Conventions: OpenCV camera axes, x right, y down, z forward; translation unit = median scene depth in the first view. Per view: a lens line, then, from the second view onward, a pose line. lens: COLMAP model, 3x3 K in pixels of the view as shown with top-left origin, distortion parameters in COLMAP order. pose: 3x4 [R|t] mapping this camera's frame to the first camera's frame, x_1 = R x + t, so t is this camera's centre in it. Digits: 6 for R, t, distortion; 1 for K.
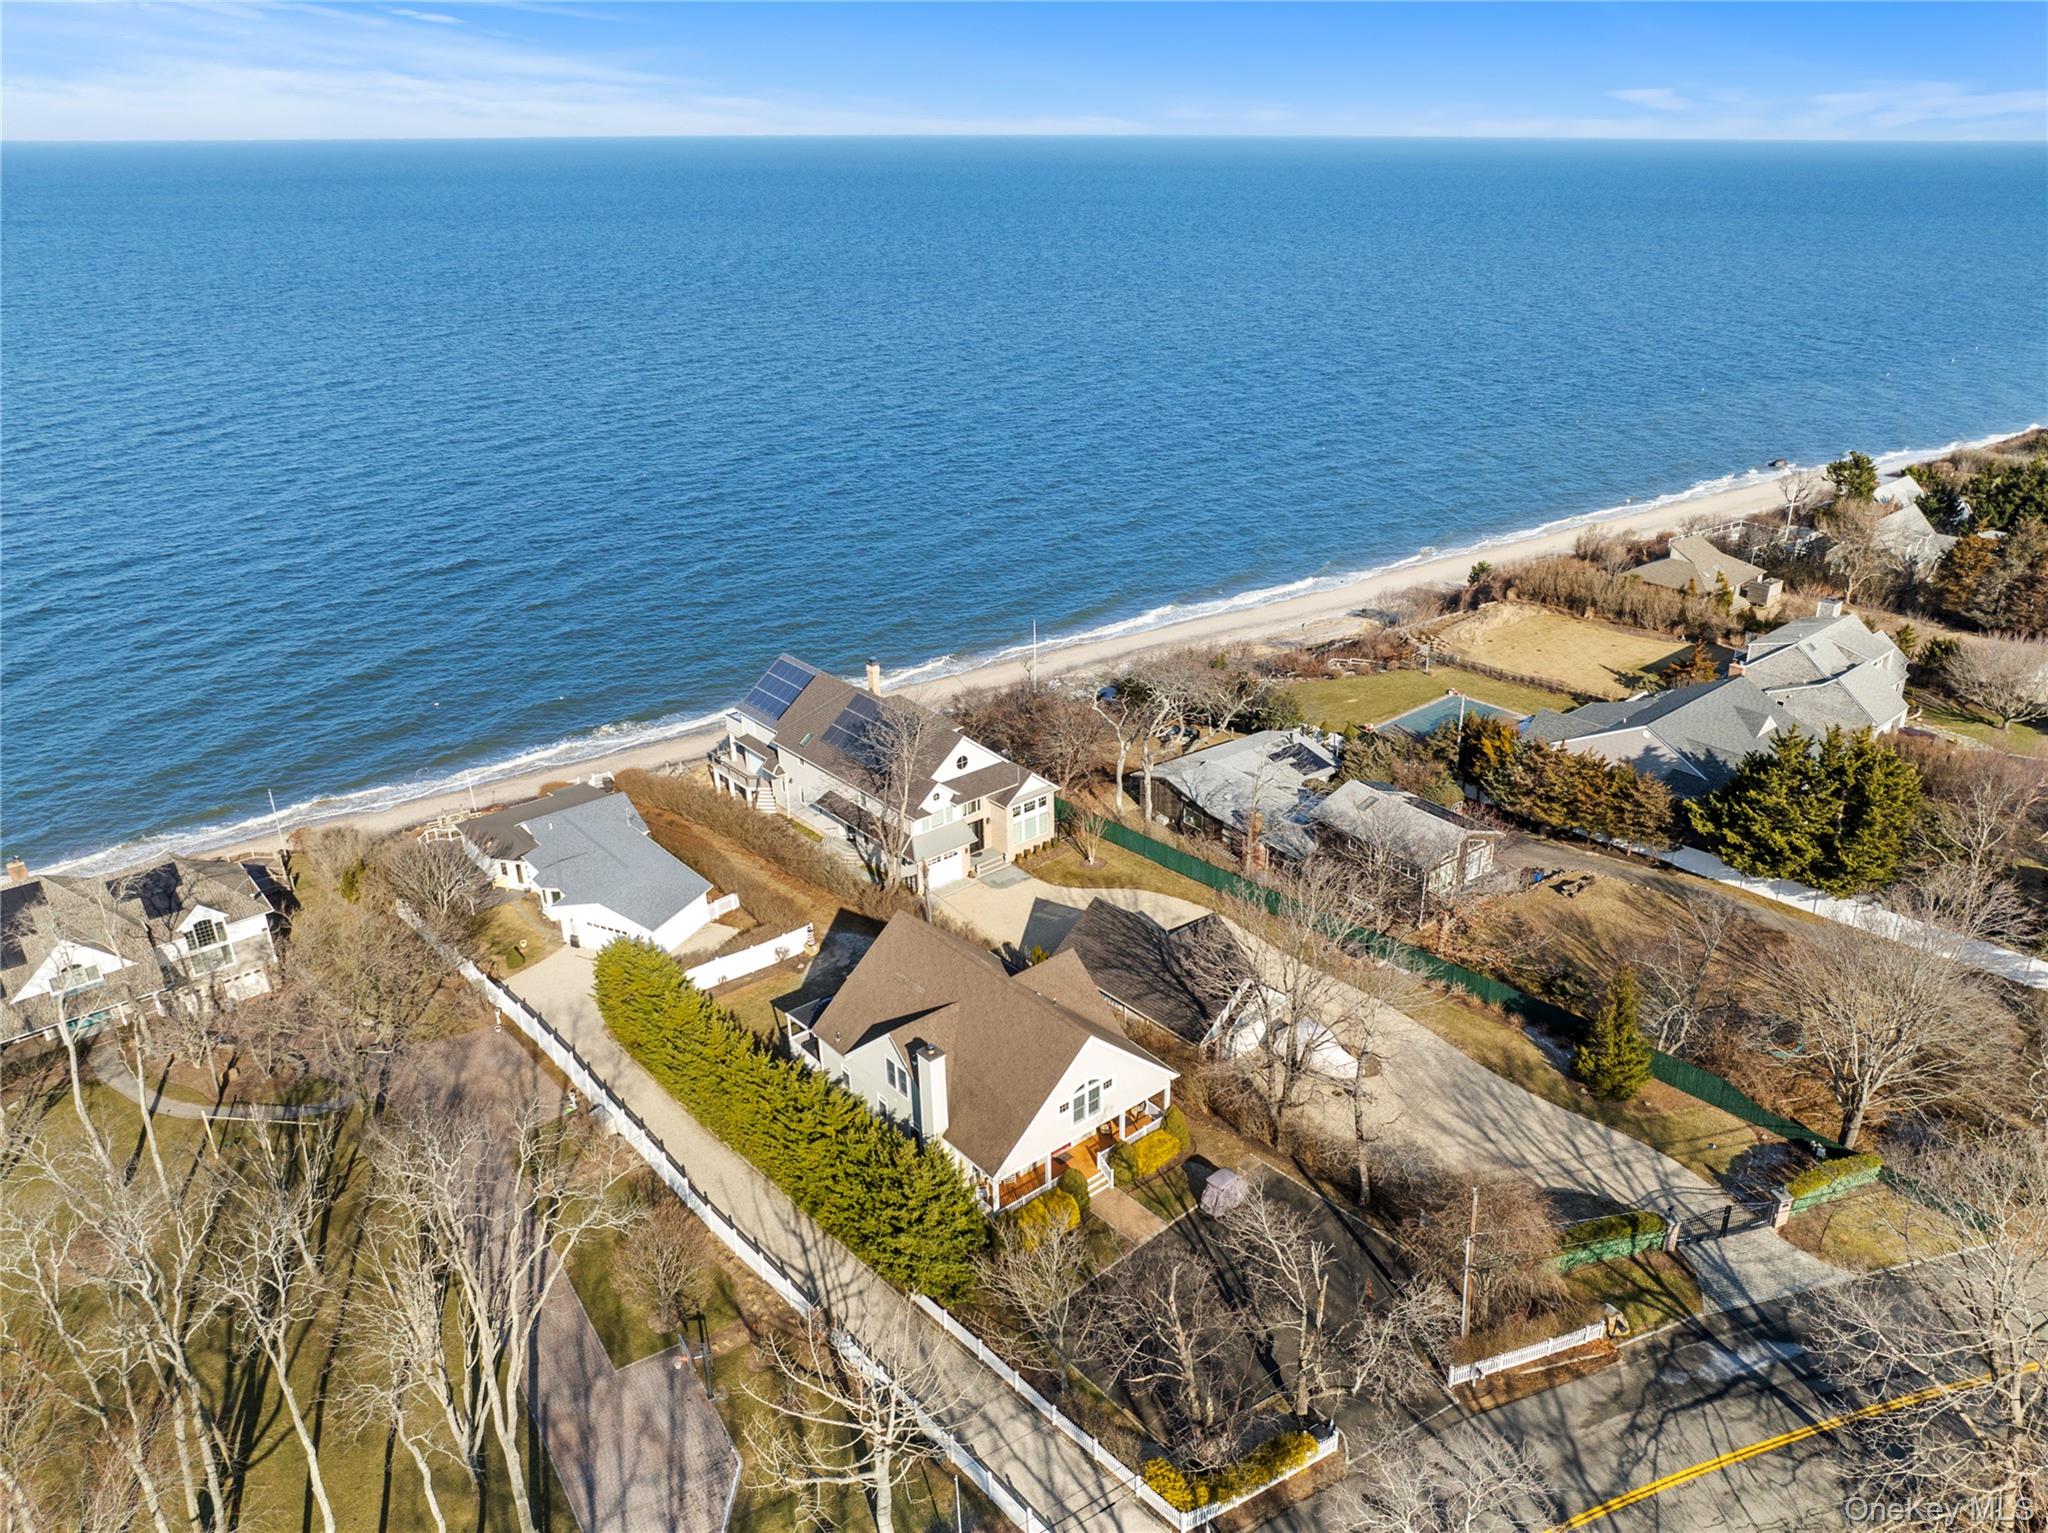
lens RADIAL K [[1460.8, 0, 1059.5], [0, 1460.8, 730.2], [0, 0, 1]] dist [-0.036180, 0.004966]
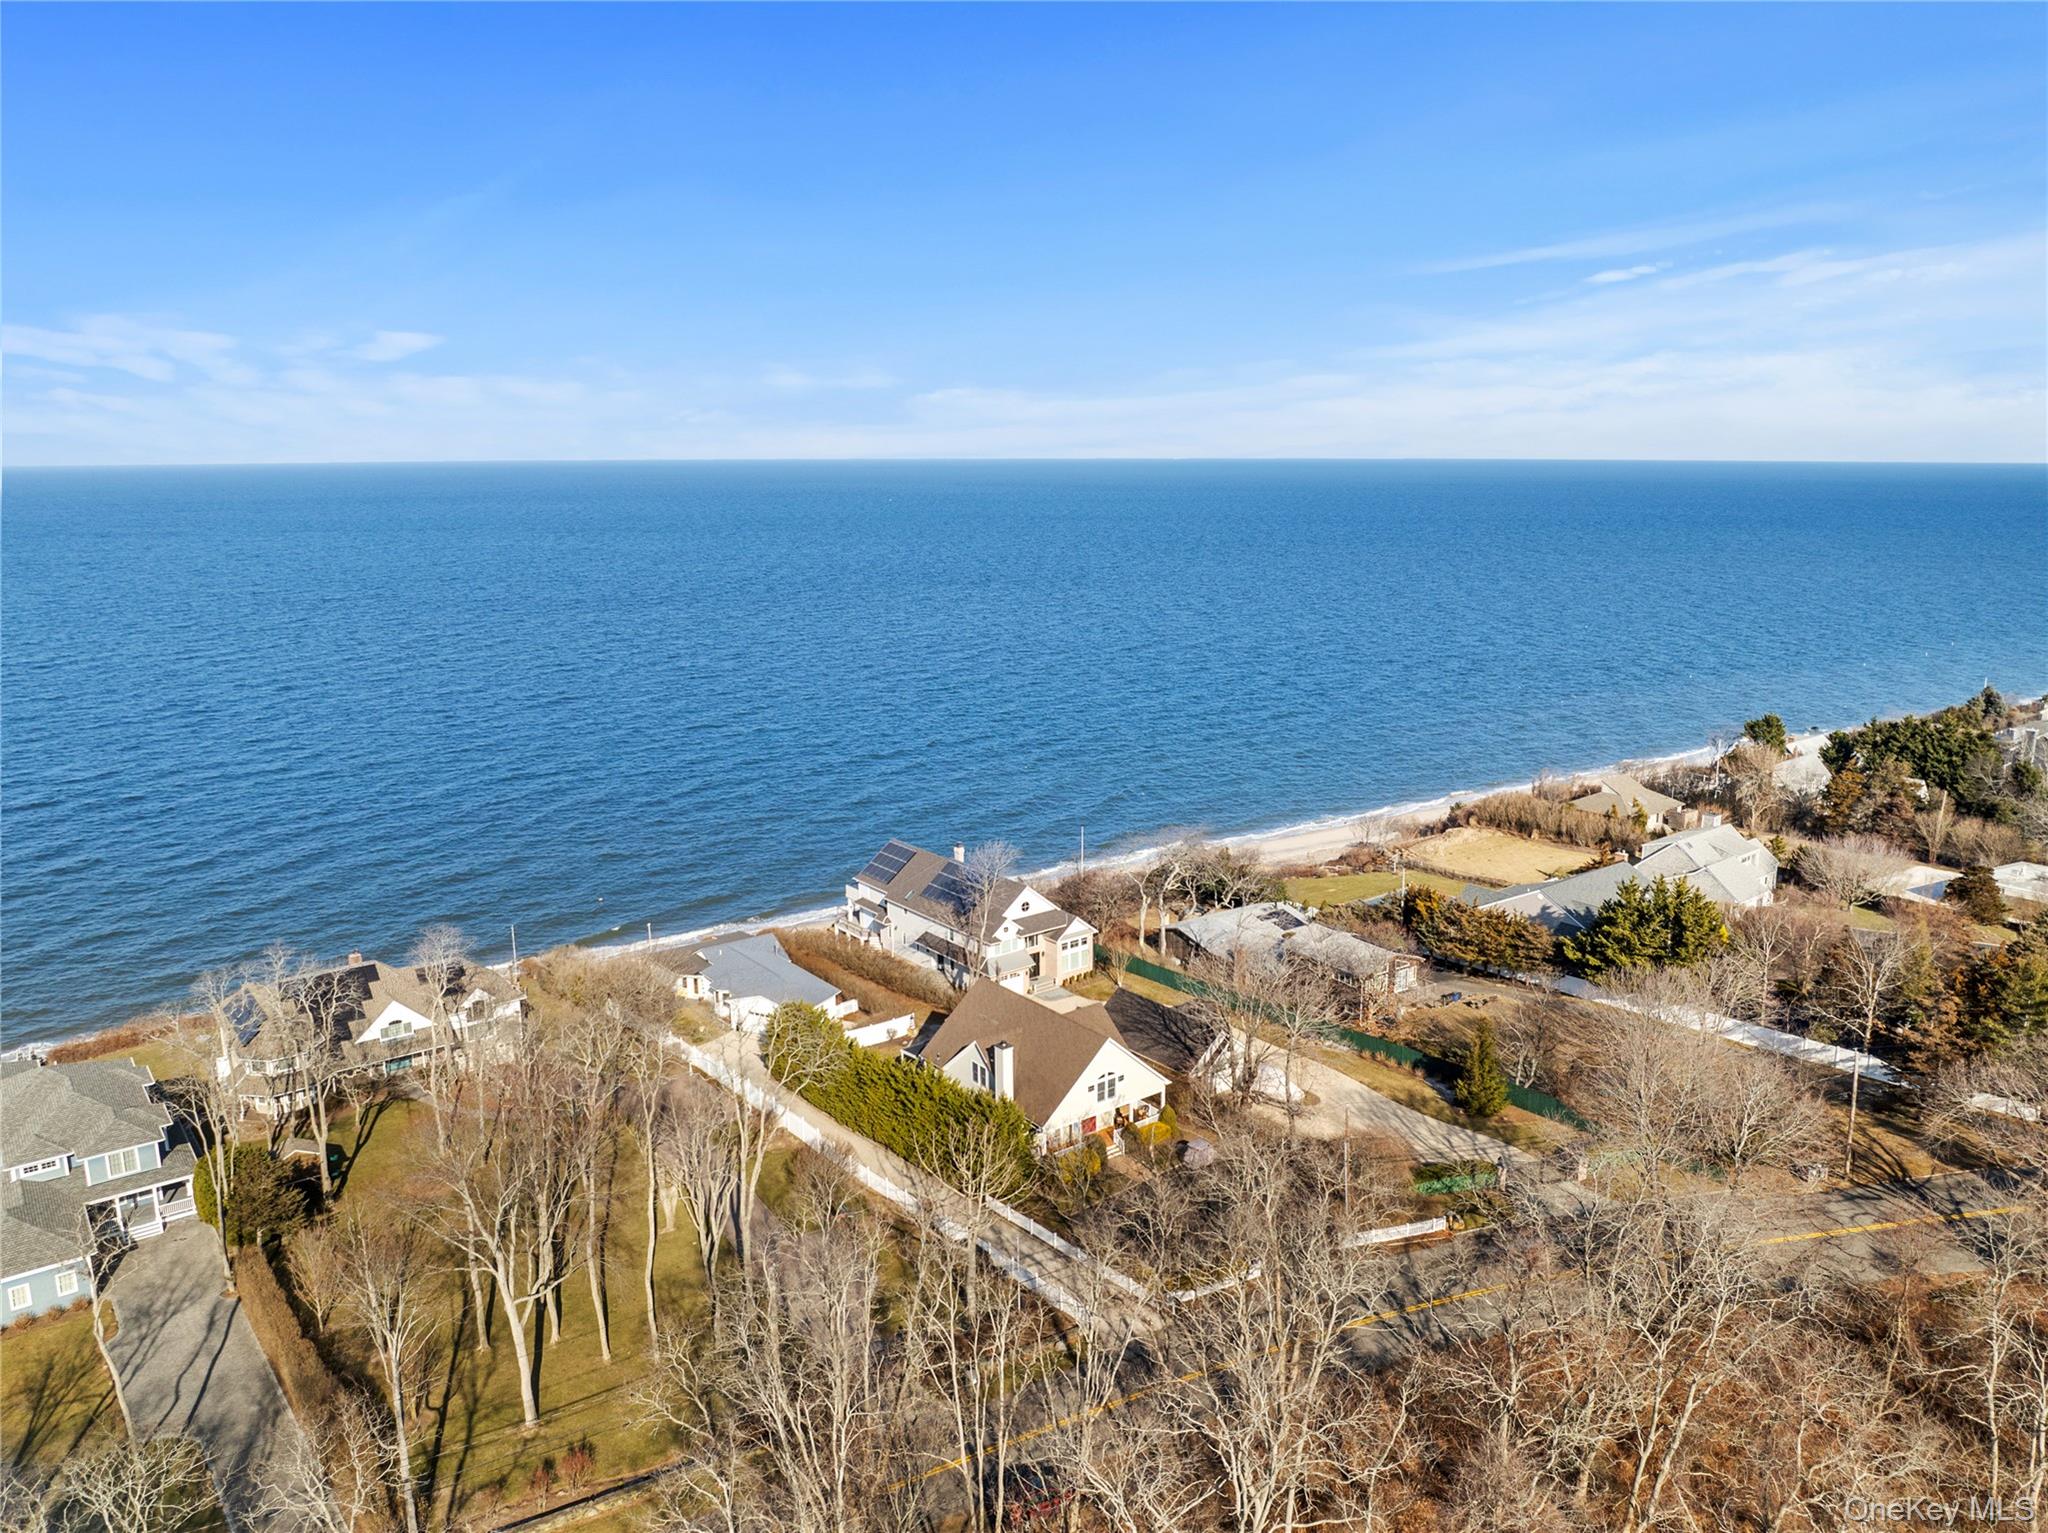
lens RADIAL K [[1460.8, 0, 1023.0], [0, 1460.8, 775.6], [0, 0, 1]] dist [-0.036180, 0.004966]
pose [[0.997801, 0.013170, -0.064966, 0.018229], [-0.024253, 0.984641, -0.172896, 0.139462], [0.061691, 0.174091, 0.982795, -0.363746]]
